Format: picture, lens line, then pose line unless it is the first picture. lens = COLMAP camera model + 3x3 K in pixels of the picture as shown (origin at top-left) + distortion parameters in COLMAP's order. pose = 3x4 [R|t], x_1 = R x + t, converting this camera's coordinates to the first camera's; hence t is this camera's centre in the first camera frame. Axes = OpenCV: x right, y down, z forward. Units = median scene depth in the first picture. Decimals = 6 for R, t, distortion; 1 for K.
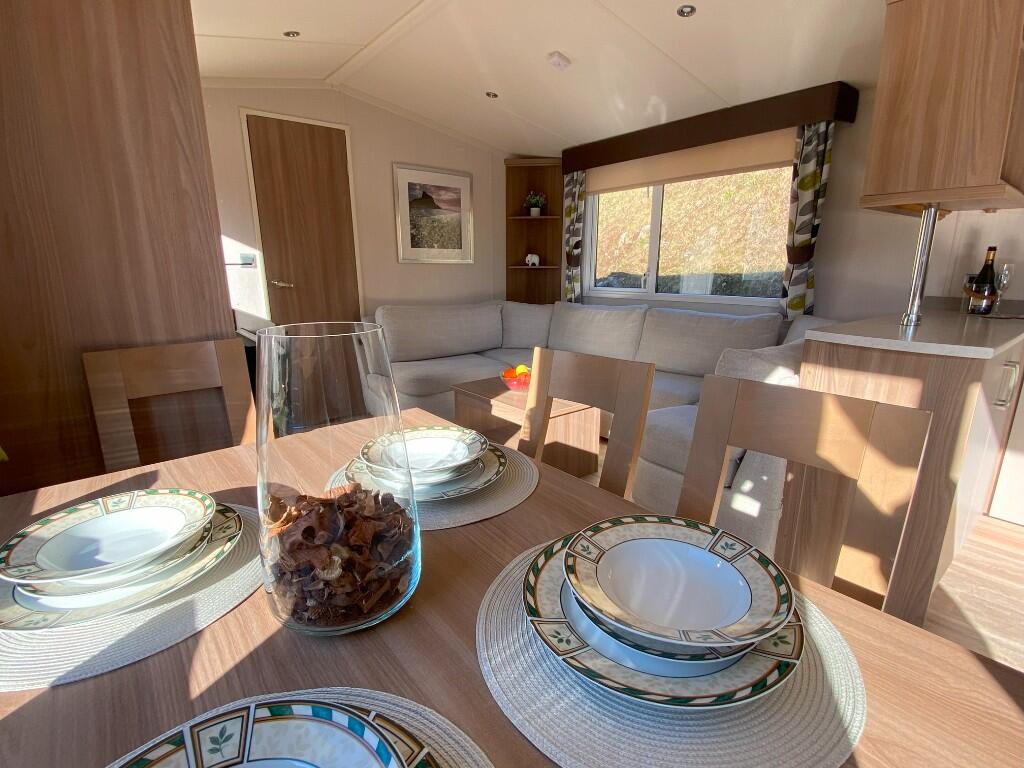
lens RADIAL K [[490.9, 0, 511.3], [0, 490.9, 380.3], [0, 0, 1]] dist [0.044281, -0.032055]
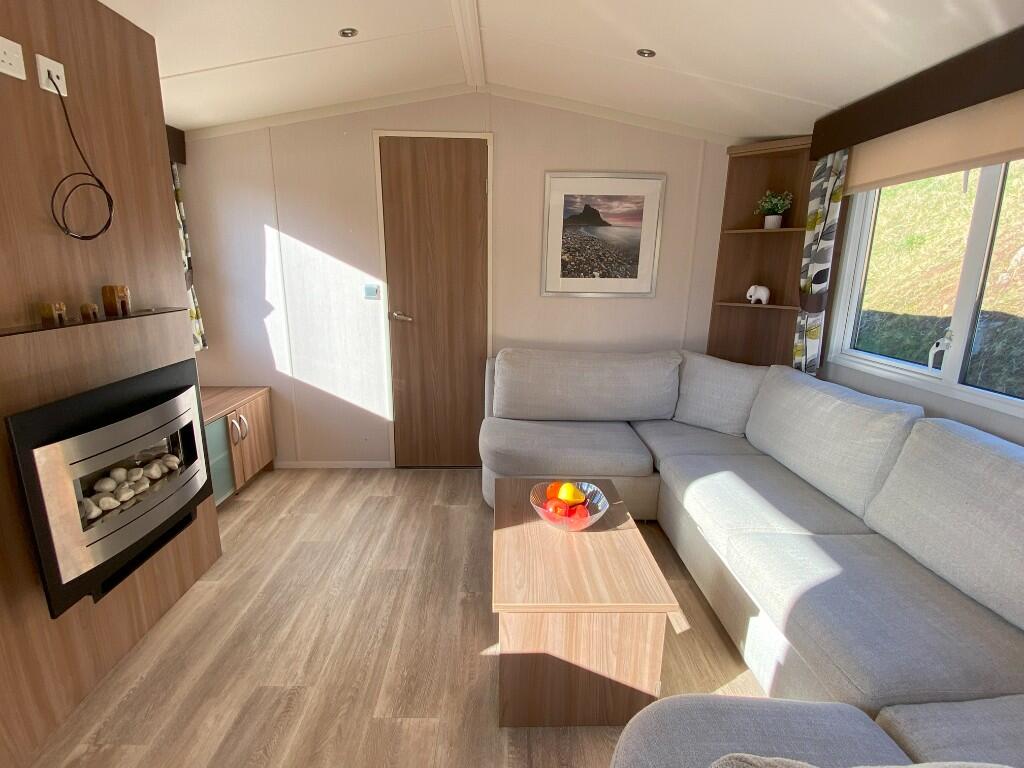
lens RADIAL K [[490.9, 0, 511.3], [0, 490.9, 380.3], [0, 0, 1]] dist [0.044281, -0.032055]
pose [[0.791889, 0.152112, -0.591417, 0.225079], [-0.158055, 0.986532, 0.042104, -0.126847], [0.589856, 0.060135, 0.805266, 0.330172]]
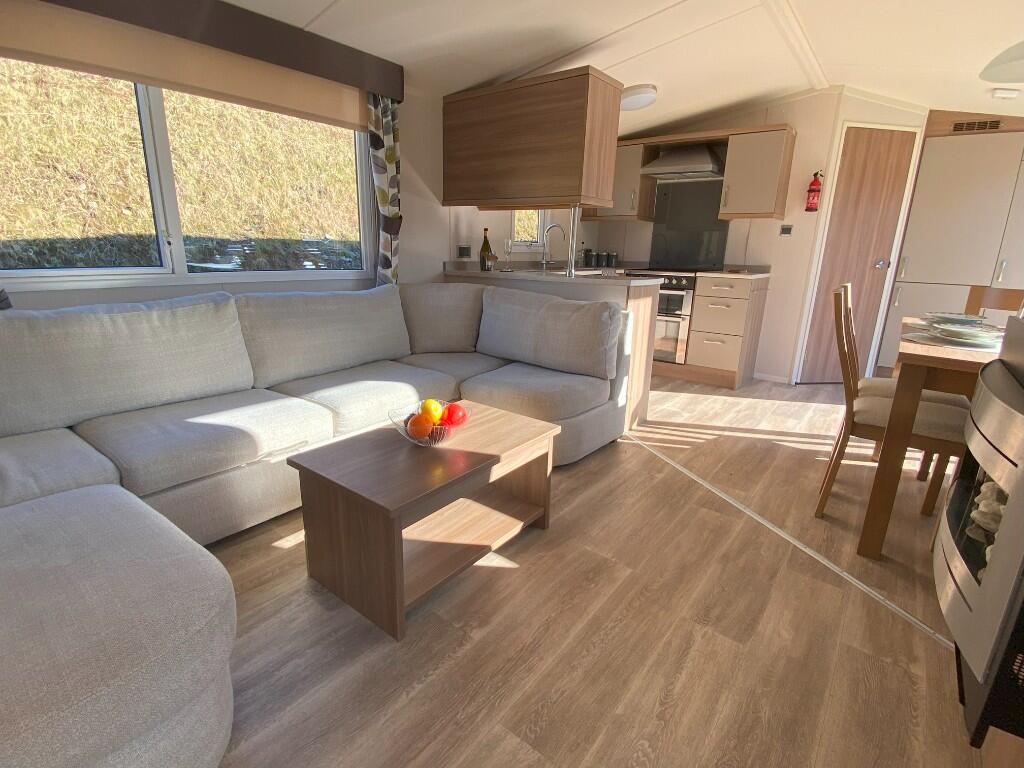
lens RADIAL K [[490.9, 0, 511.3], [0, 490.9, 380.3], [0, 0, 1]] dist [0.044281, -0.032055]
pose [[-0.219222, -0.258672, 0.940761, -0.390429], [0.202539, 0.931146, 0.303225, -0.153045], [-0.954421, 0.257014, -0.151736, 0.715438]]
